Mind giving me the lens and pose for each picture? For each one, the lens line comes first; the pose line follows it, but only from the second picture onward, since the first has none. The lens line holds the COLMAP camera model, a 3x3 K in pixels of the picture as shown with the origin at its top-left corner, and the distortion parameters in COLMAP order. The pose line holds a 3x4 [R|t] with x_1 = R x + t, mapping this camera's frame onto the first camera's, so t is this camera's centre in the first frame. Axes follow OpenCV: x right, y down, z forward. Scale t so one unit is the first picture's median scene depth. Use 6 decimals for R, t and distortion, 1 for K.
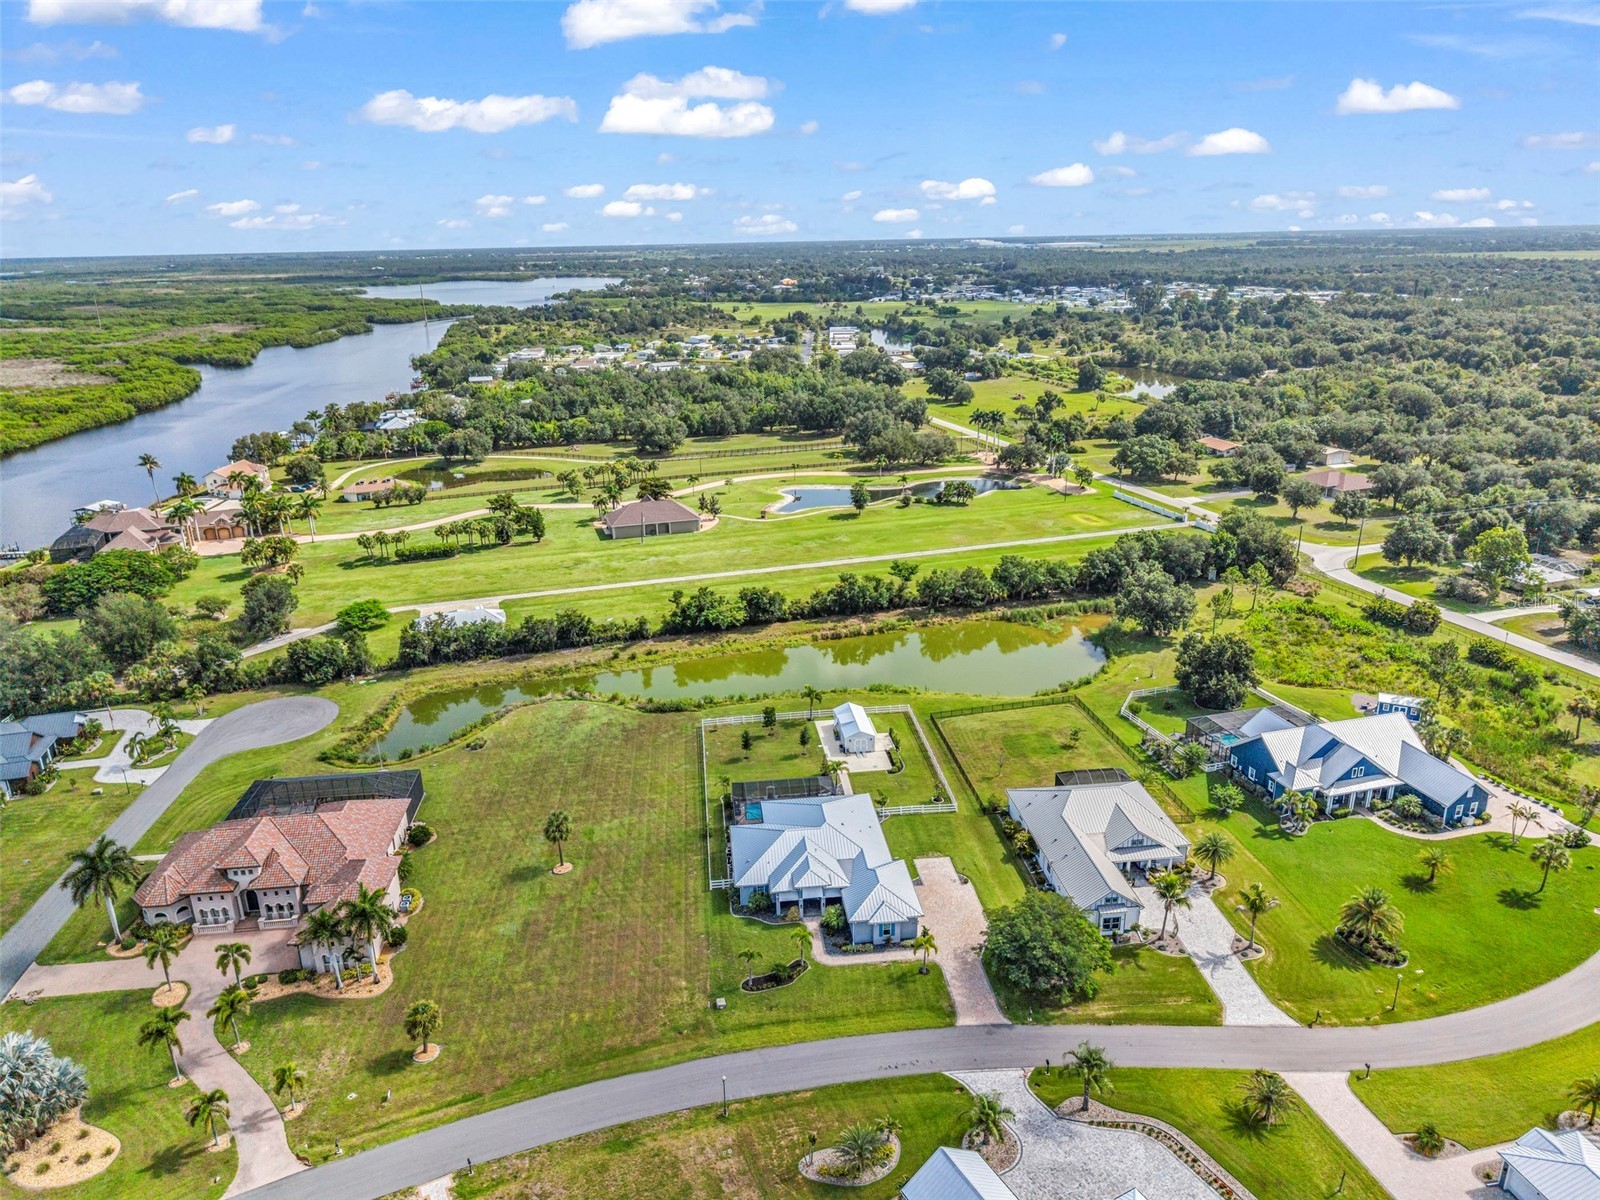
lens RADIAL K [[1050.4, 0, 802.1], [0, 1050.4, 655.2], [0, 0, 1]] dist [0.129397, -0.242922]
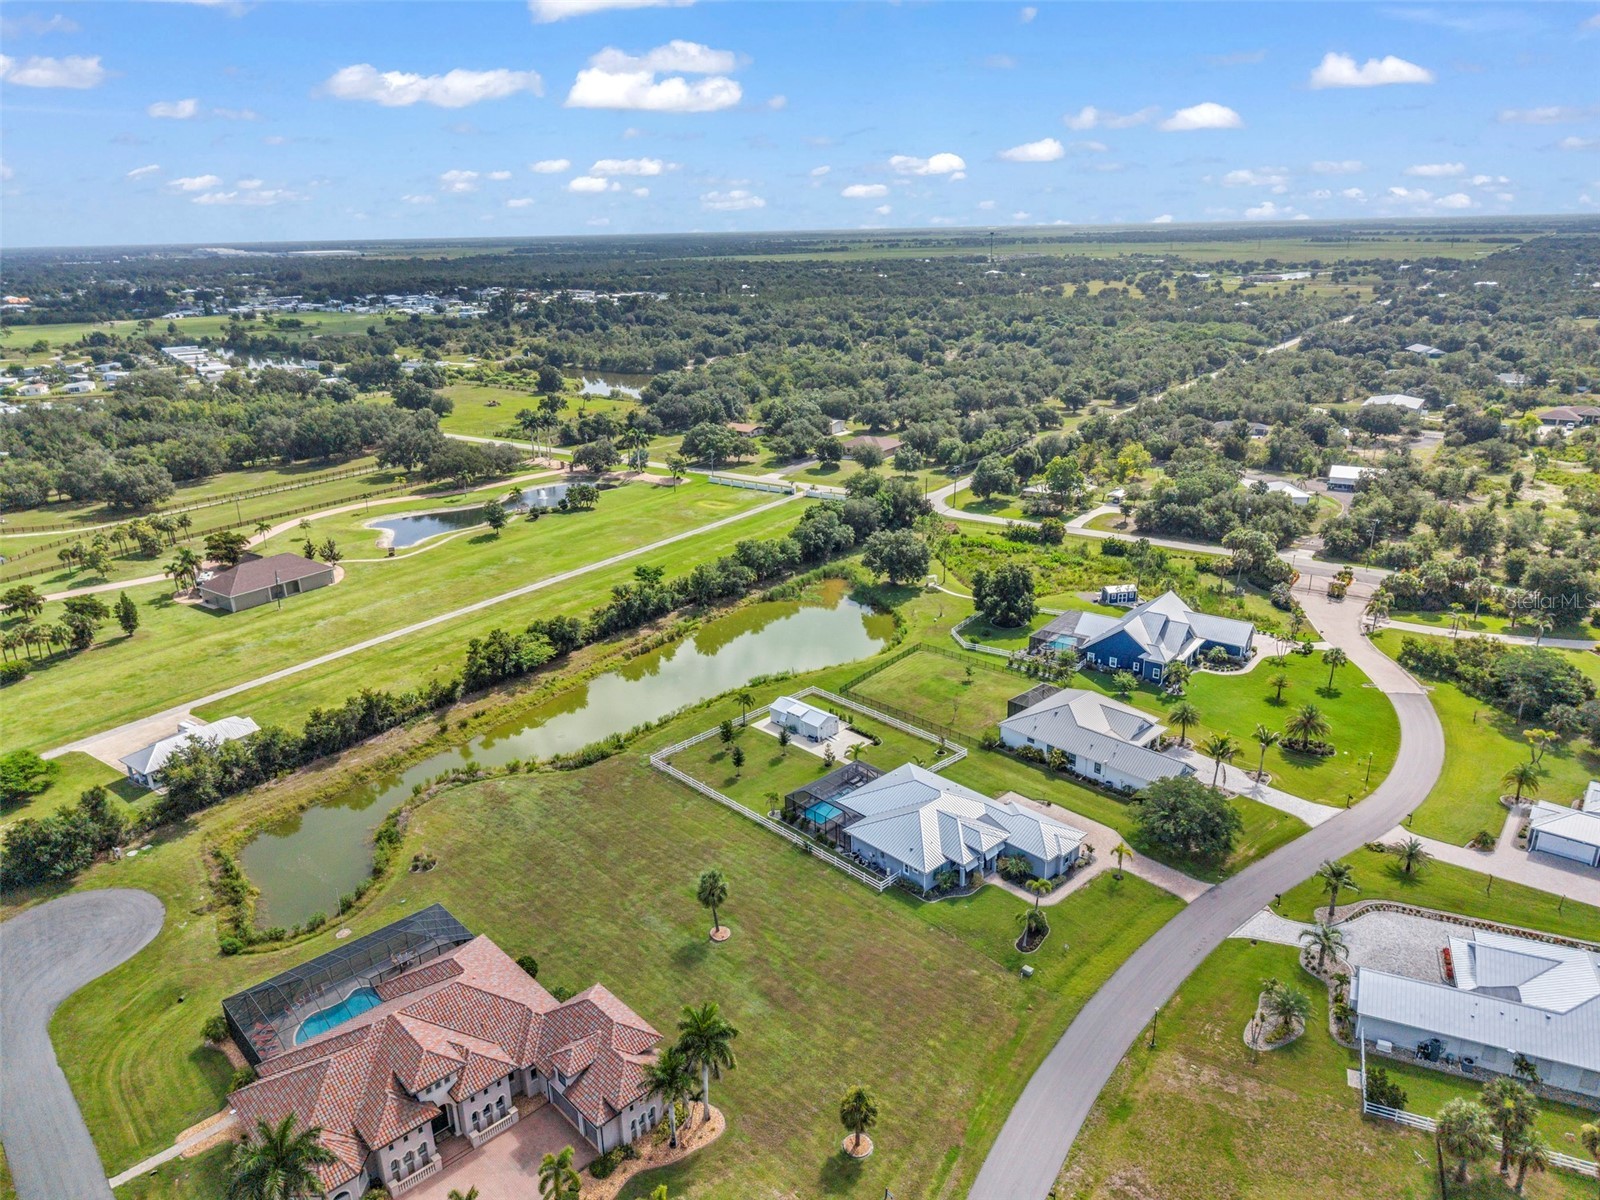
lens RADIAL K [[1056.5, 0, 806.0], [0, 1056.5, 654.0], [0, 0, 1]] dist [0.067035, -0.071010]
pose [[0.791336, -0.226176, 0.568006, -0.411006], [0.231255, 0.970761, 0.064369, -0.043895], [-0.565957, 0.080416, 0.820503, 0.141936]]
